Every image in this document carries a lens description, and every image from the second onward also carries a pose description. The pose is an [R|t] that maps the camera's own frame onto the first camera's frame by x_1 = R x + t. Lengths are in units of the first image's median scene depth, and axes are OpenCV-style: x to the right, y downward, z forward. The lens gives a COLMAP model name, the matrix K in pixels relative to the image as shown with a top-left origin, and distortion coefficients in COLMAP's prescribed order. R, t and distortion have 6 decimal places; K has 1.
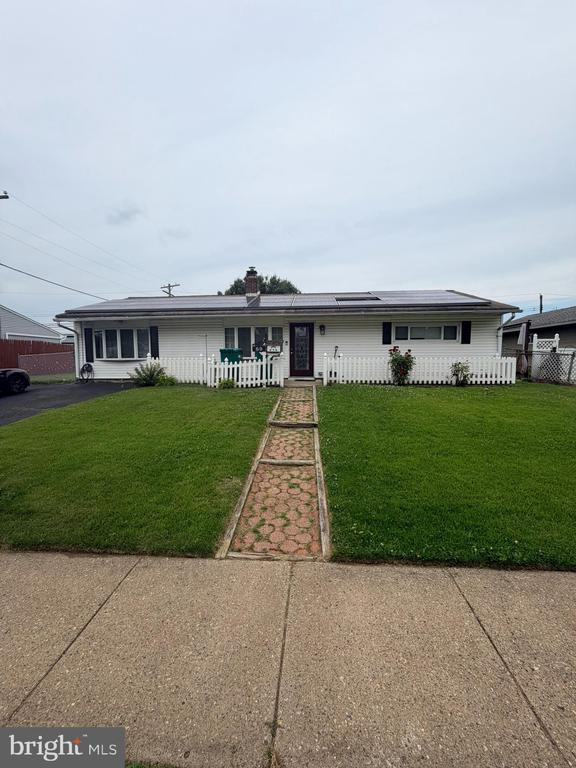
lens RADIAL K [[303.4, 0, 288.0], [0, 303.4, 384.0], [0, 0, 1]] dist [-0.014621, 0.000086]
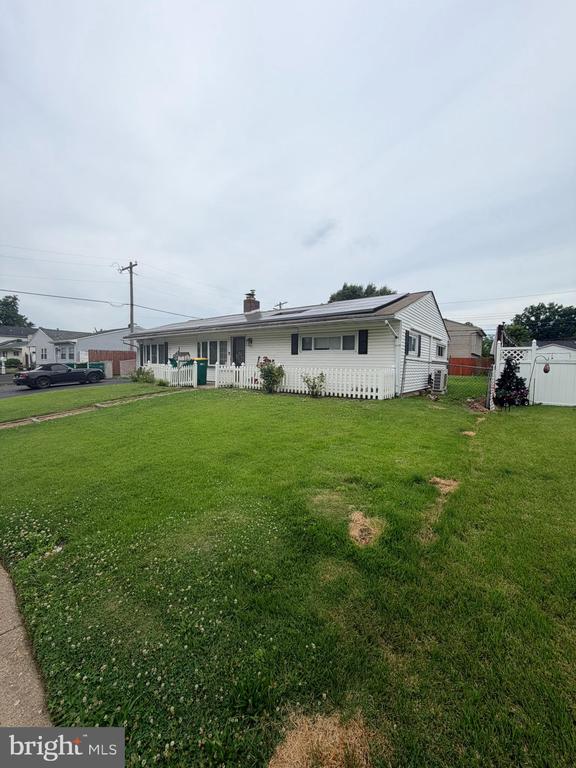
lens RADIAL K [[303.4, 0, 288.0], [0, 303.4, 384.0], [0, 0, 1]] dist [-0.014621, 0.000086]
pose [[0.845242, 0.052129, -0.531835, 0.880266], [-0.063105, 0.998004, -0.002471, -0.024829], [0.530644, 0.035651, 0.846844, 0.092828]]
